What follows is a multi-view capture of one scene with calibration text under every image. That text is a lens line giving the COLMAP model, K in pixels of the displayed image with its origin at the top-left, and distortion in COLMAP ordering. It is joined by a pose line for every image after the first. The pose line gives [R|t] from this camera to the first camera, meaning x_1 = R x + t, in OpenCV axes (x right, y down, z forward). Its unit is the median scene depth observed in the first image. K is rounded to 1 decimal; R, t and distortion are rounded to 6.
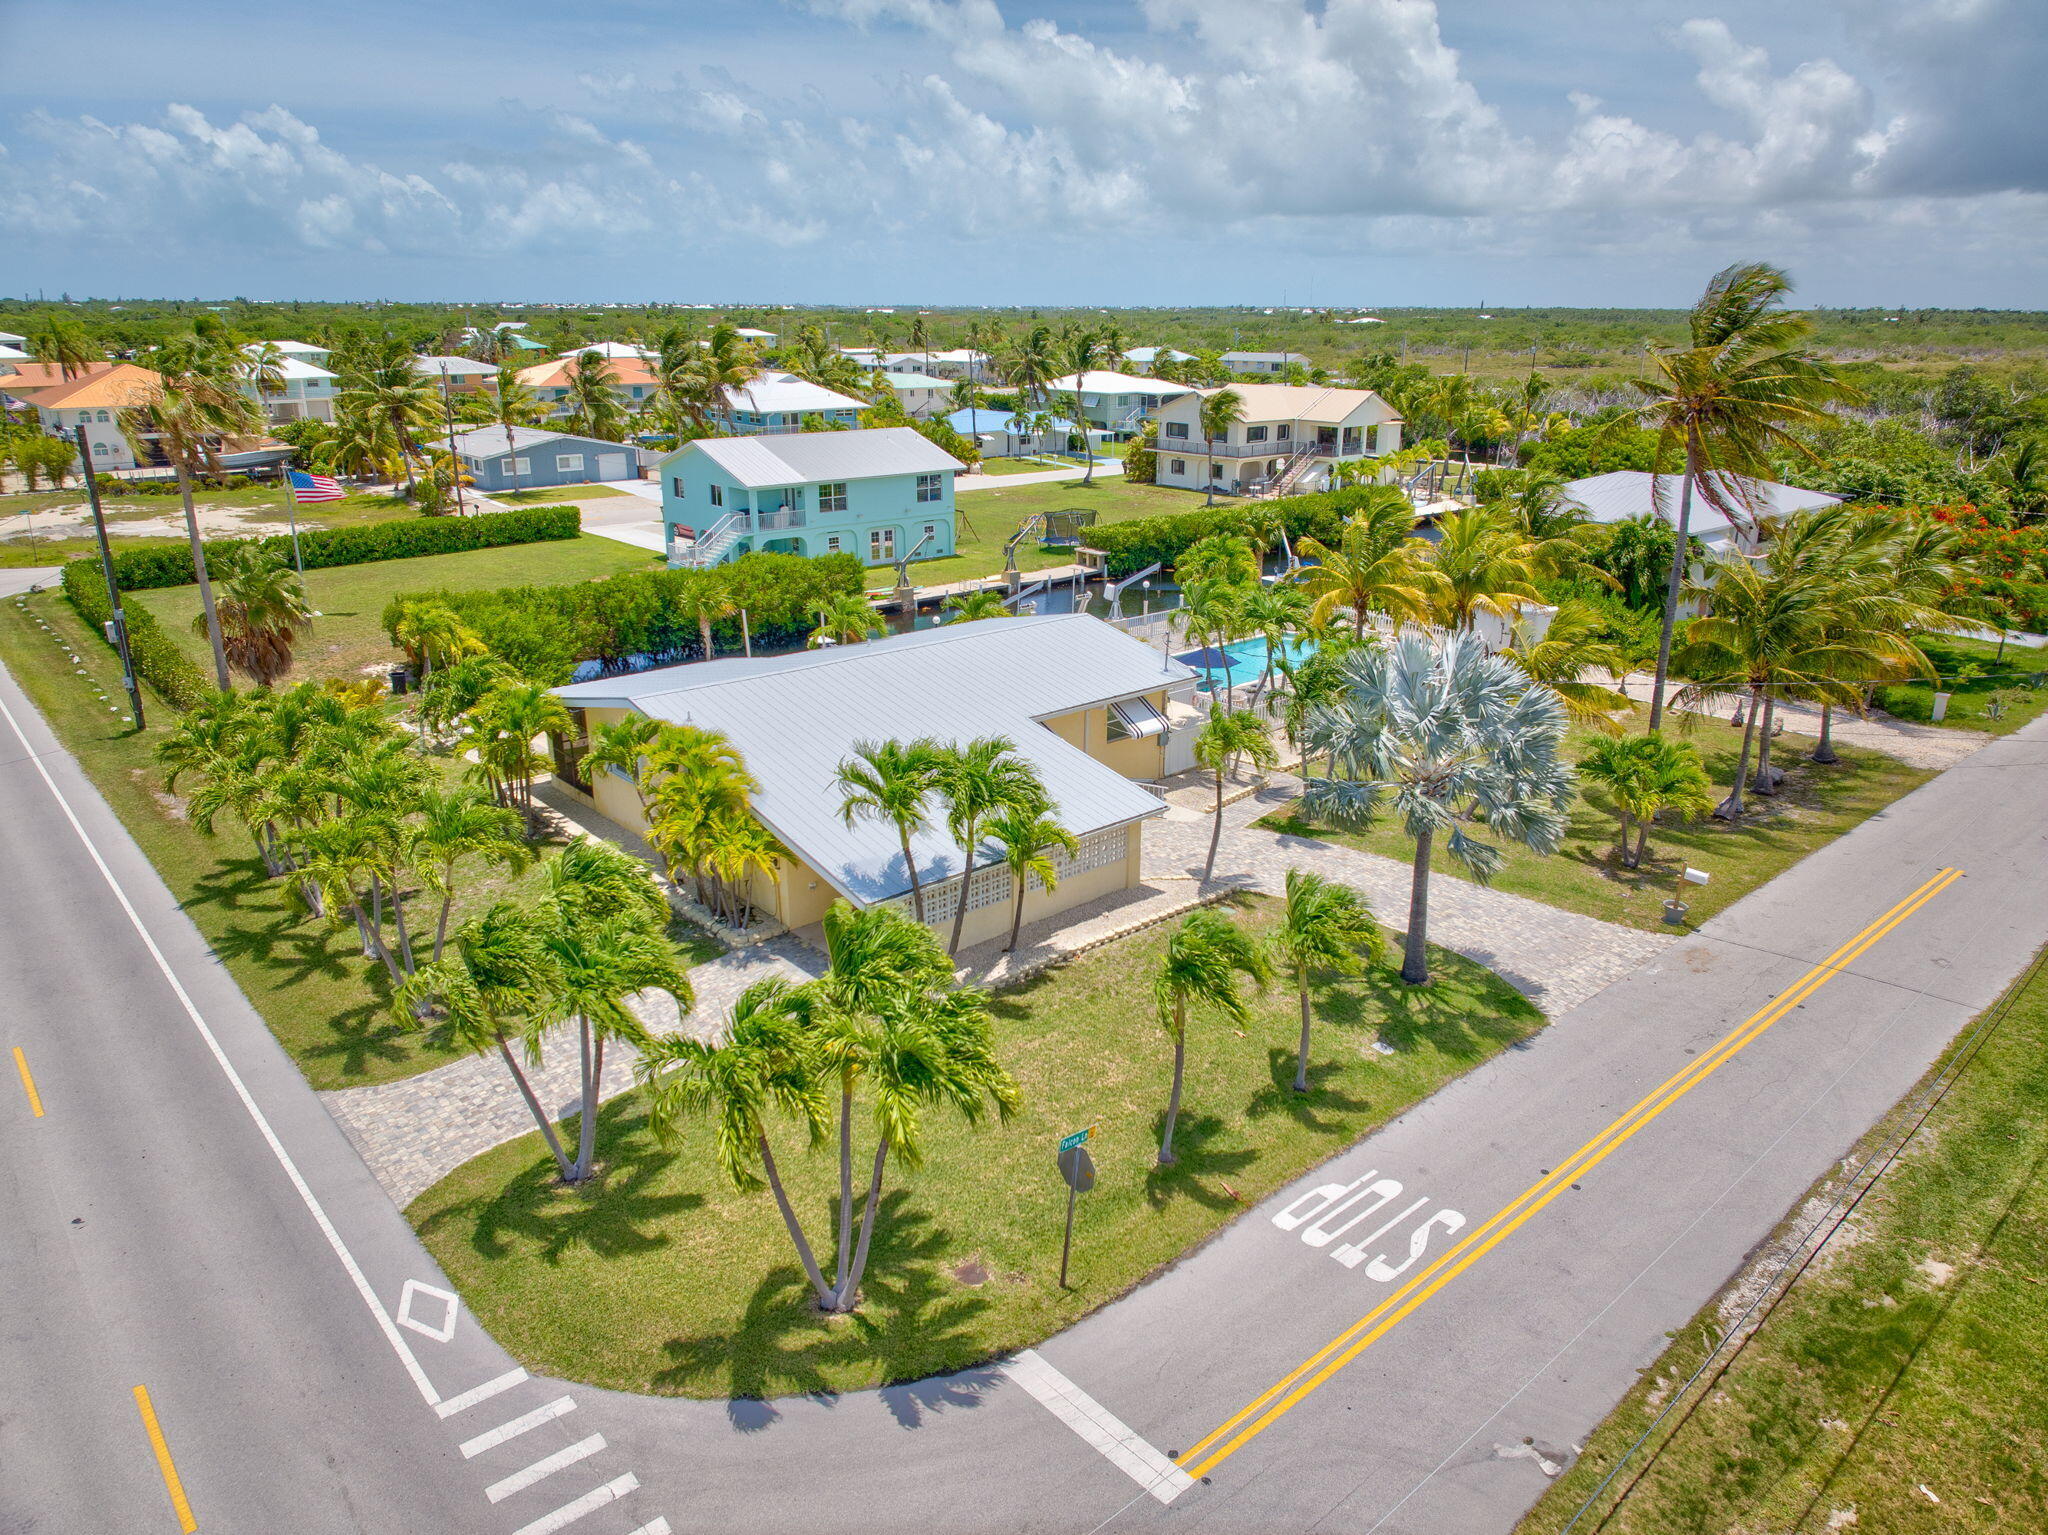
lens RADIAL K [[1366.5, 0, 1024.0], [0, 1366.5, 767.5], [0, 0, 1]] dist [0.040590, -0.057085]
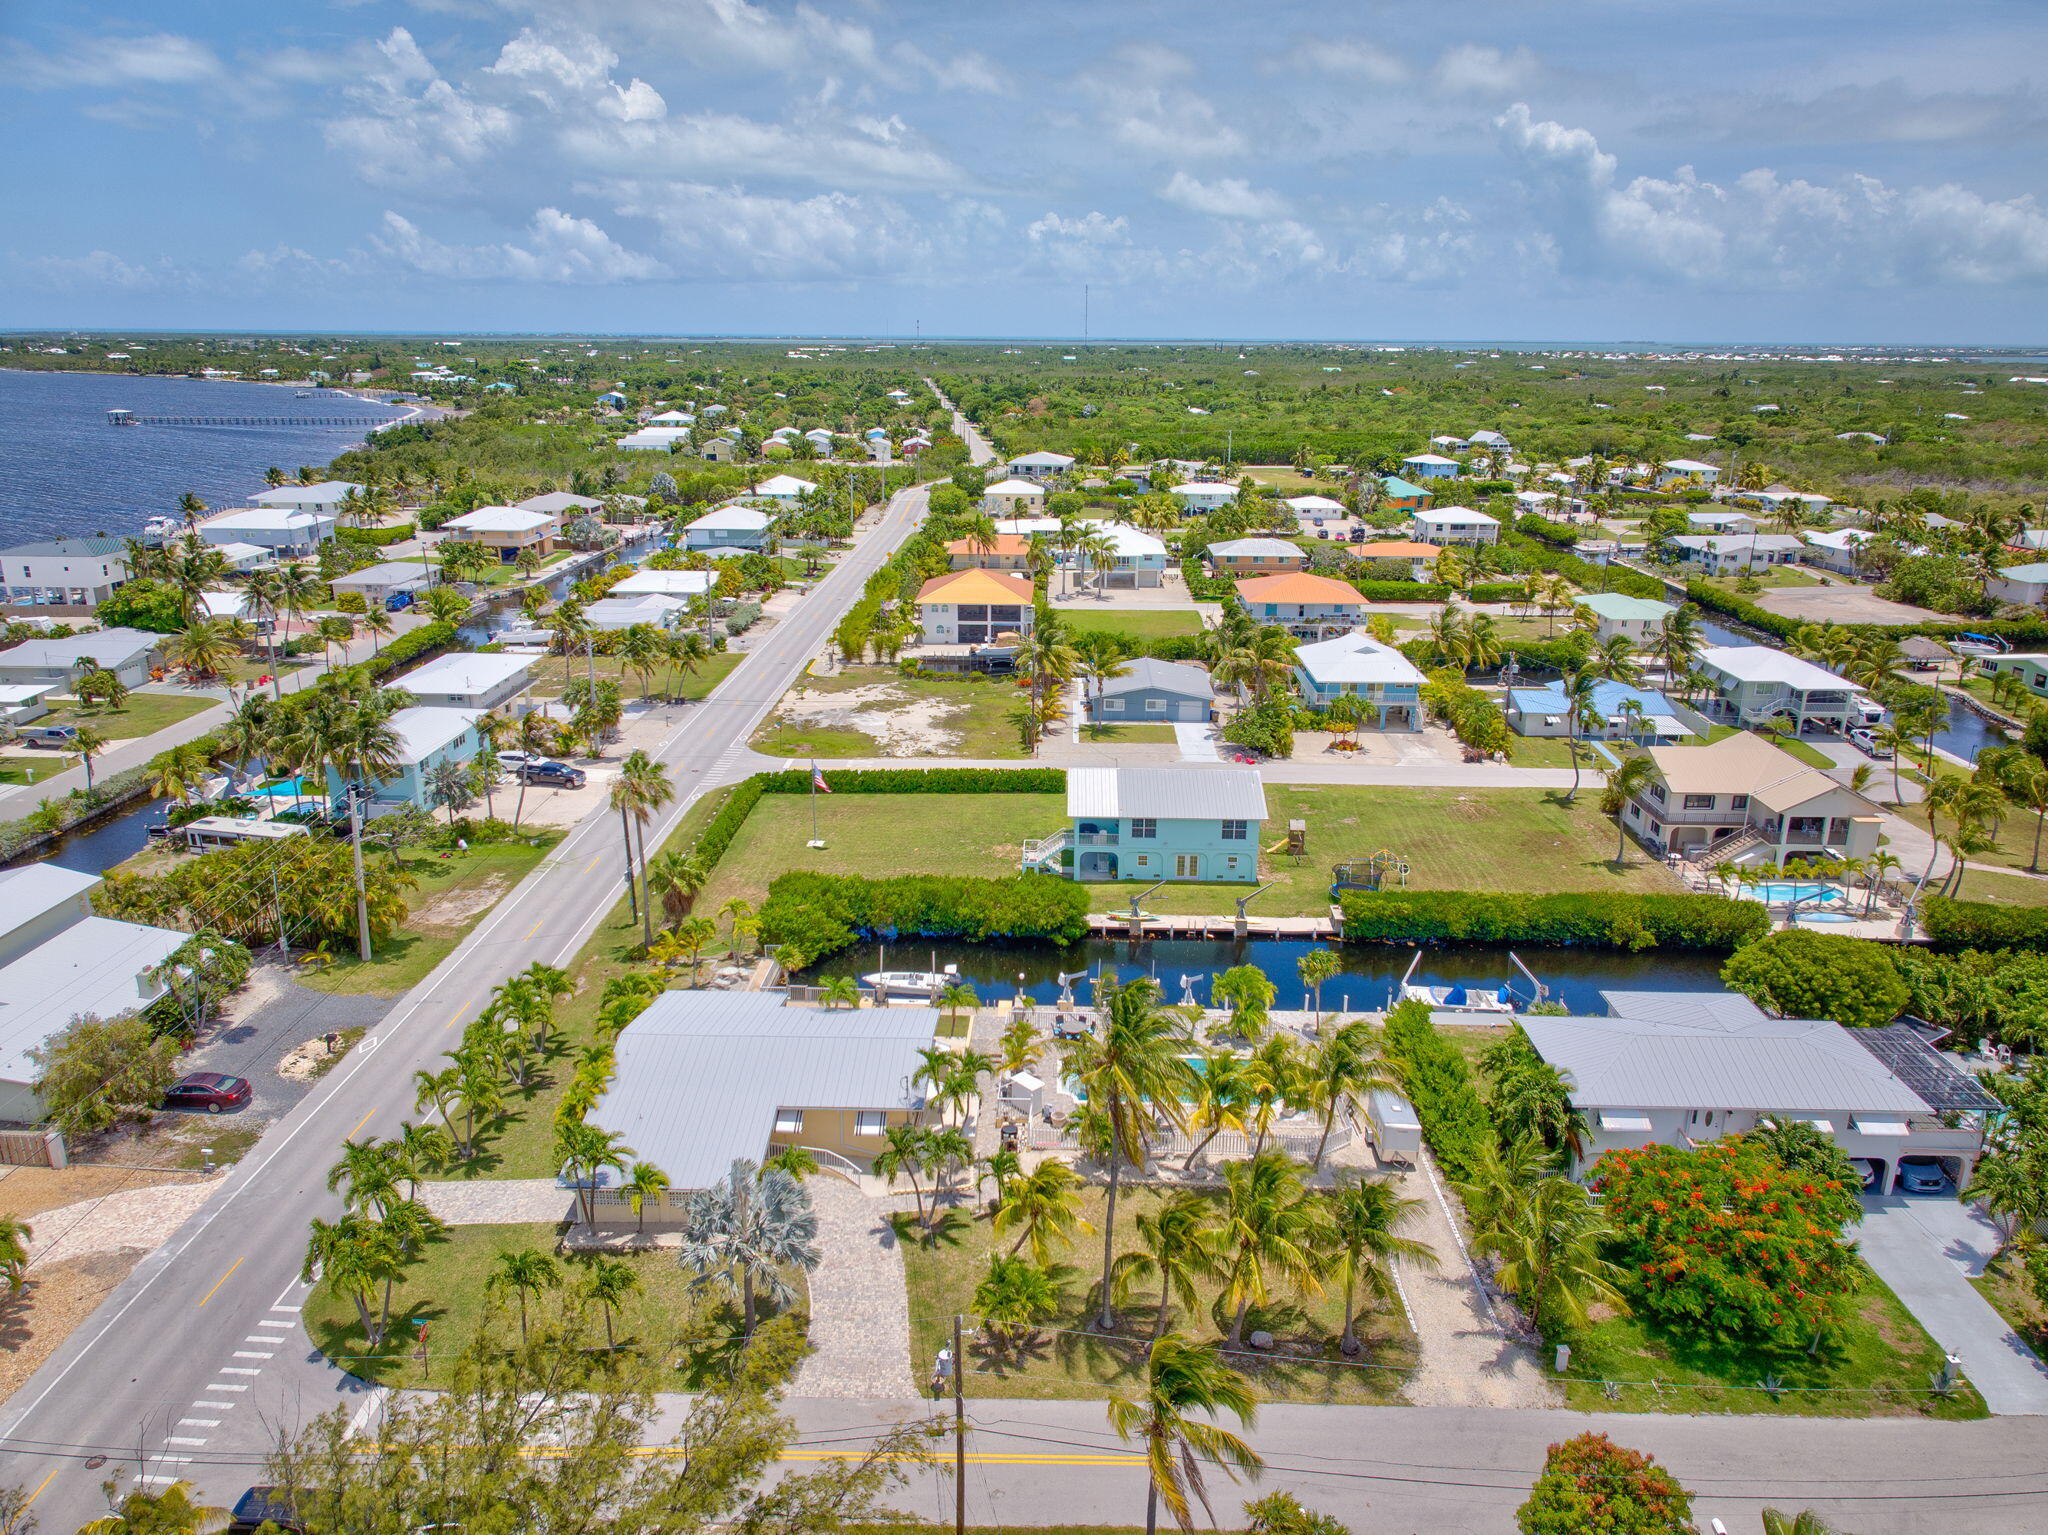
lens RADIAL K [[1366.5, 0, 1024.0], [0, 1366.5, 767.5], [0, 0, 1]] dist [0.040590, -0.057085]
pose [[0.738499, 0.201371, -0.643482, 0.636331], [-0.216356, 0.974666, 0.056708, -0.313182], [0.638599, 0.097342, 0.763358, -0.102048]]
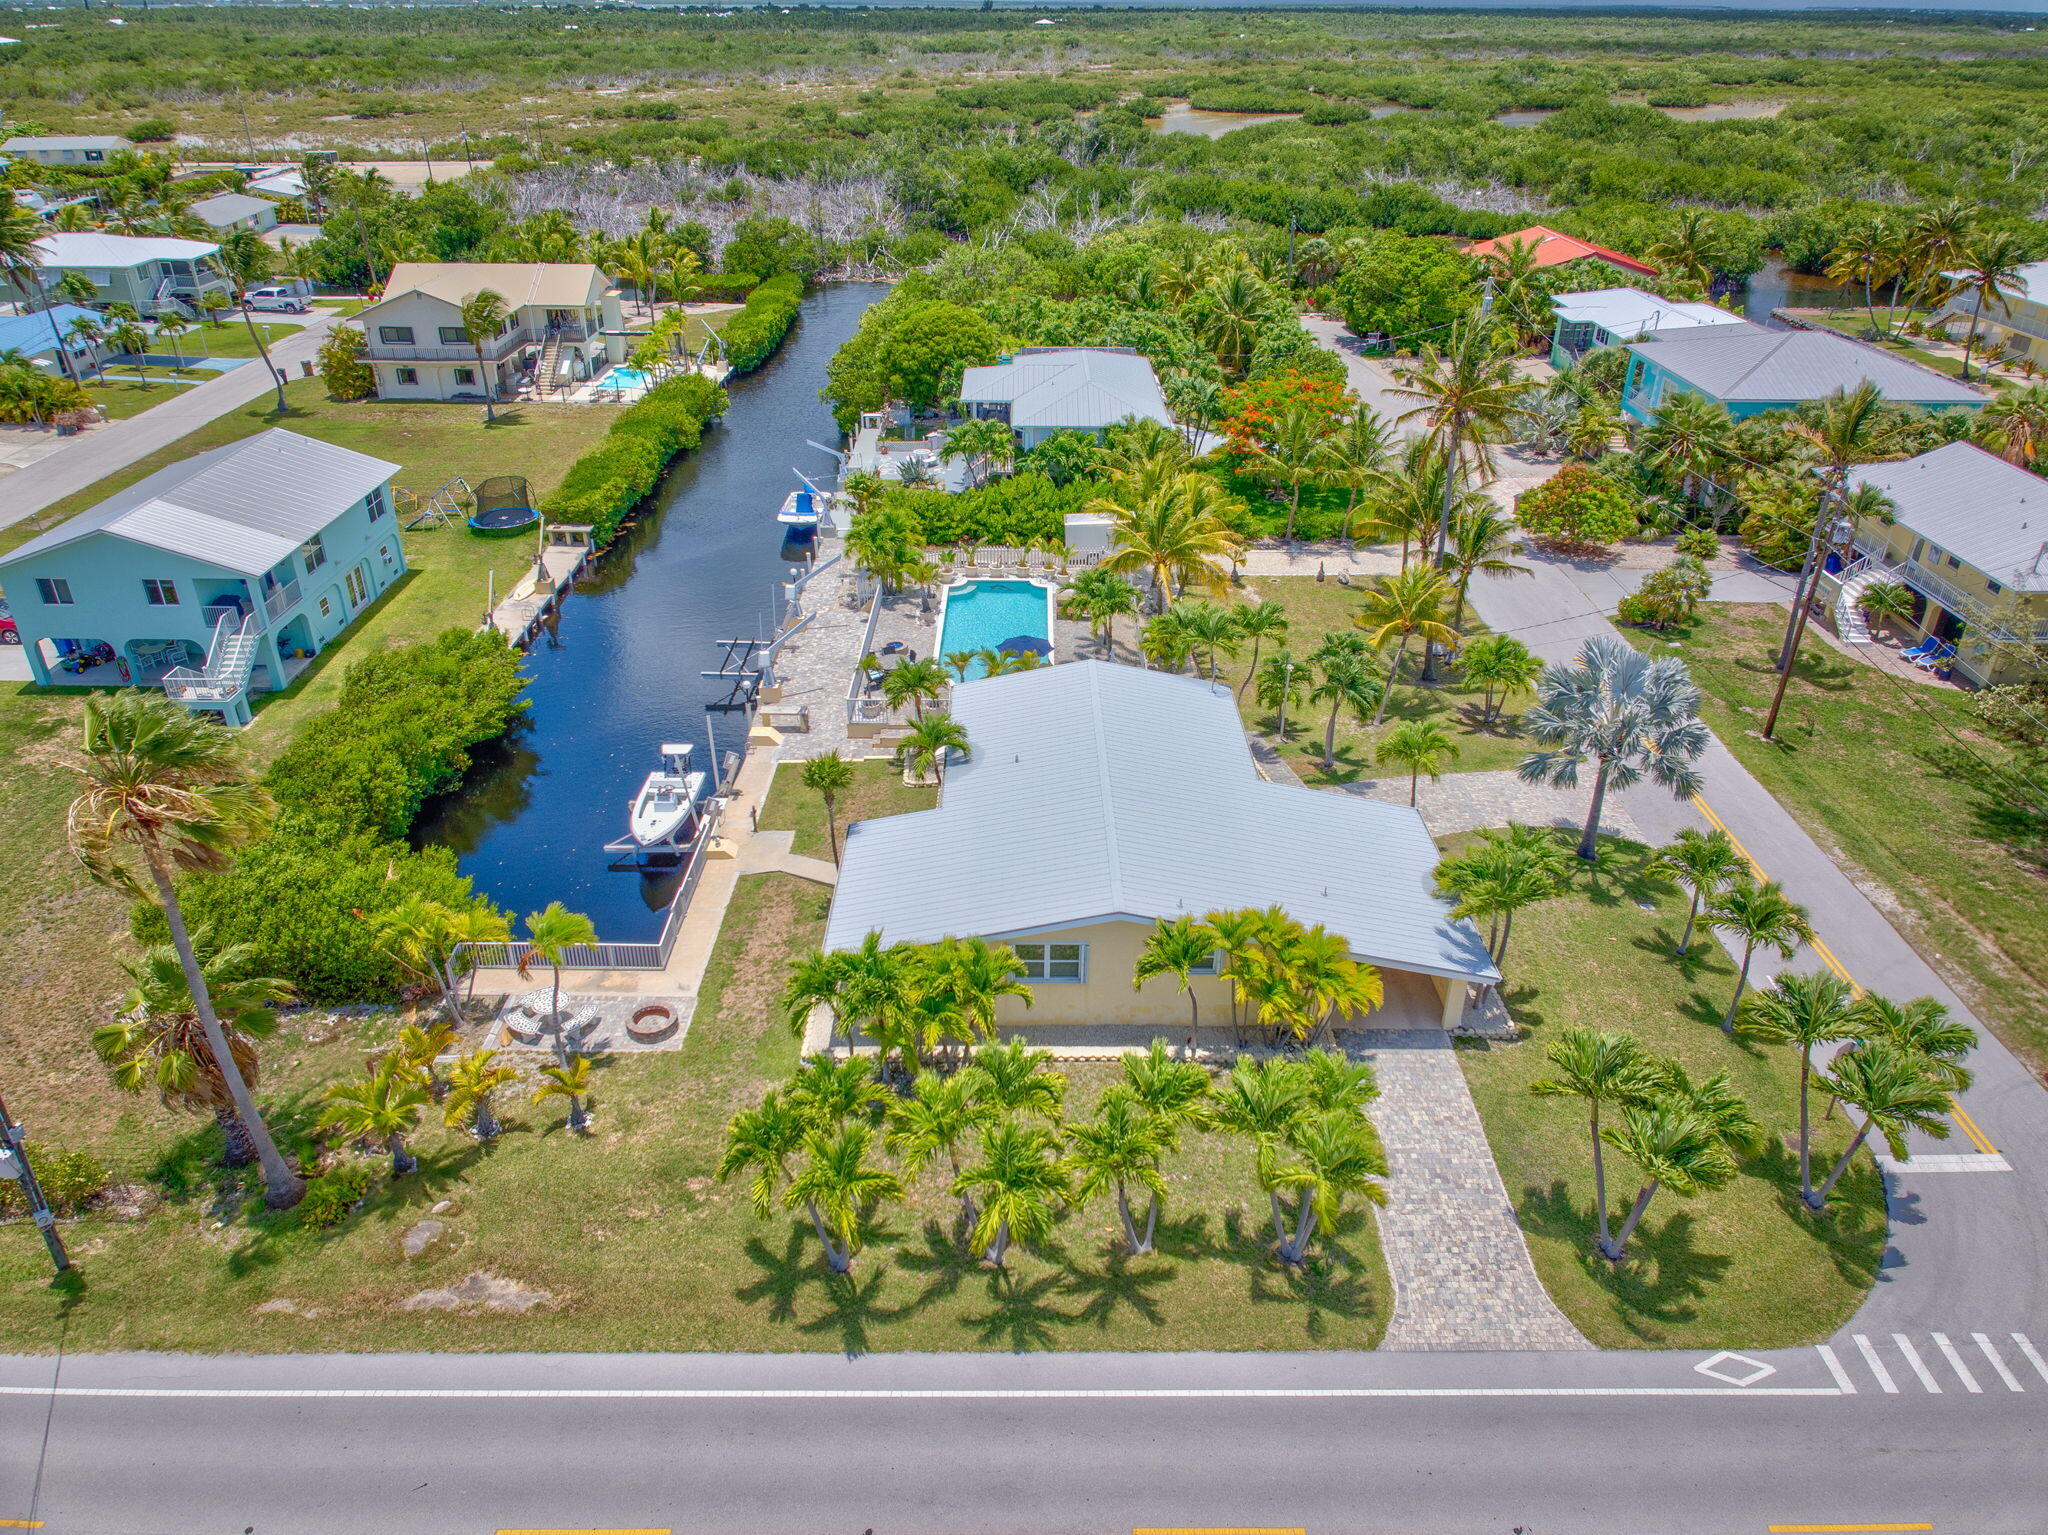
lens RADIAL K [[1366.5, 0, 1024.0], [0, 1366.5, 767.5], [0, 0, 1]] dist [0.040590, -0.057085]
pose [[0.656157, -0.366735, 0.659517, -0.440934], [0.237208, 0.929904, 0.281088, -0.207483], [-0.716373, -0.027995, 0.697156, 0.147167]]
